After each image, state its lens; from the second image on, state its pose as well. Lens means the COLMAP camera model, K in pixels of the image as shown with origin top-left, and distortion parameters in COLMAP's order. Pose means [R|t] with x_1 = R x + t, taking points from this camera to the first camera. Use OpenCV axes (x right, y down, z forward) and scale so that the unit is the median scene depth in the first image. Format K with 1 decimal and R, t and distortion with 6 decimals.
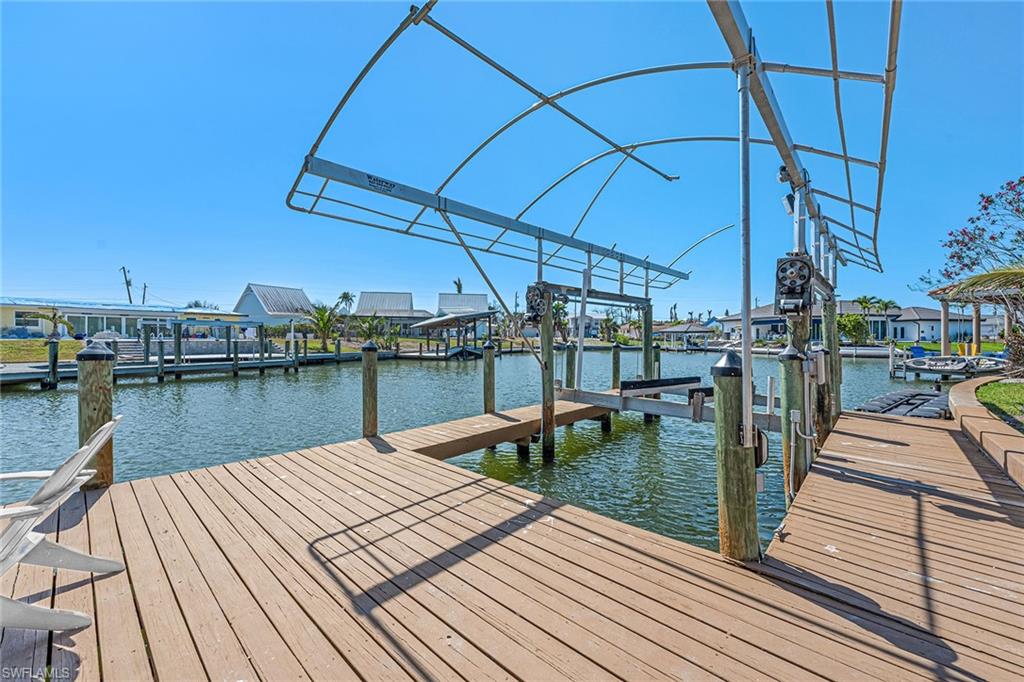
lens RADIAL K [[407.6, 0, 509.6], [0, 407.6, 336.2], [0, 0, 1]] dist [0.004109, 0.000613]
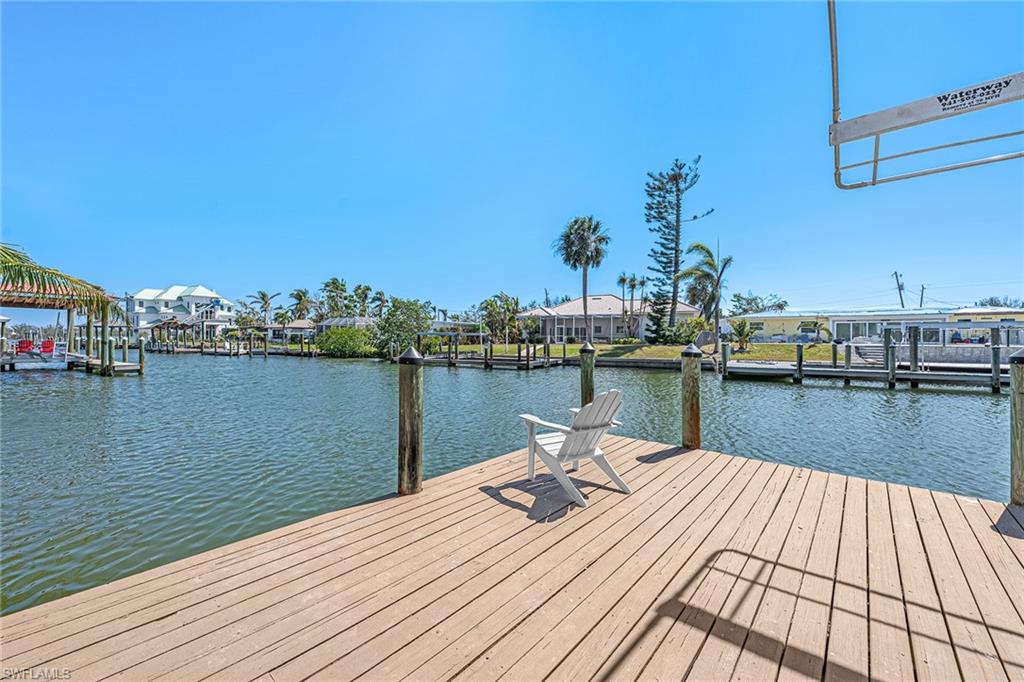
lens RADIAL K [[407.6, 0, 509.6], [0, 407.6, 336.2], [0, 0, 1]] dist [0.004109, 0.000613]
pose [[0.036691, -0.011961, -0.999255, 0.086846], [-0.000241, 0.999928, -0.011978, 0.001461], [0.999327, 0.000681, 0.036685, 0.080419]]
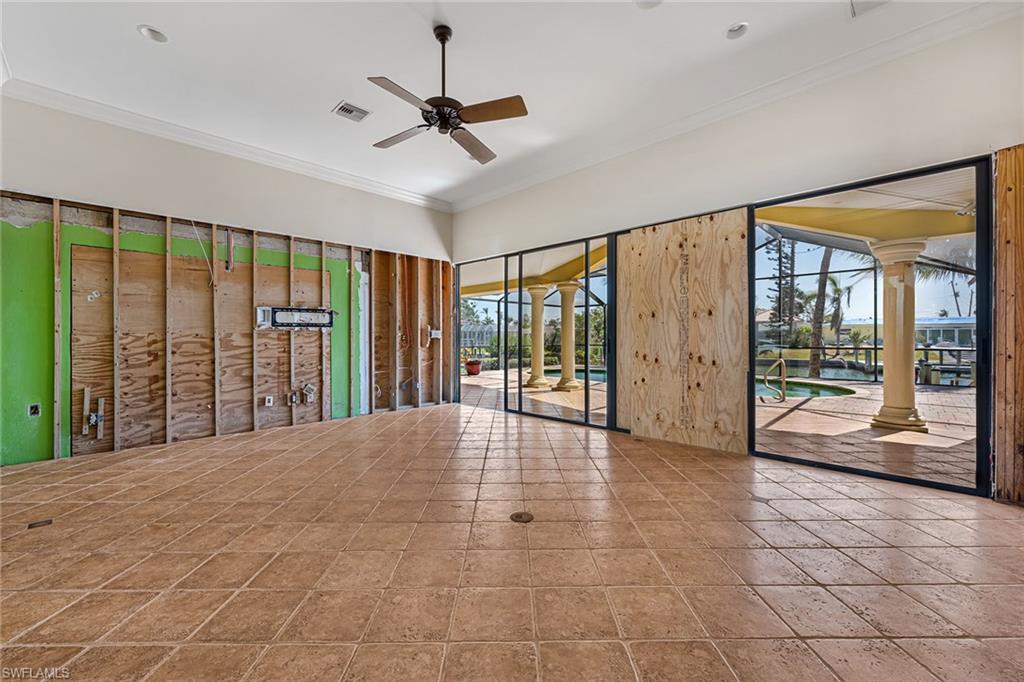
lens RADIAL K [[407.6, 0, 509.6], [0, 407.6, 336.2], [0, 0, 1]] dist [0.004109, 0.000613]
pose [[0.001443, -0.006880, -0.999975, 0.787219], [0.004897, 0.999964, -0.006873, -0.050828], [0.999987, -0.004887, 0.001477, -0.930162]]
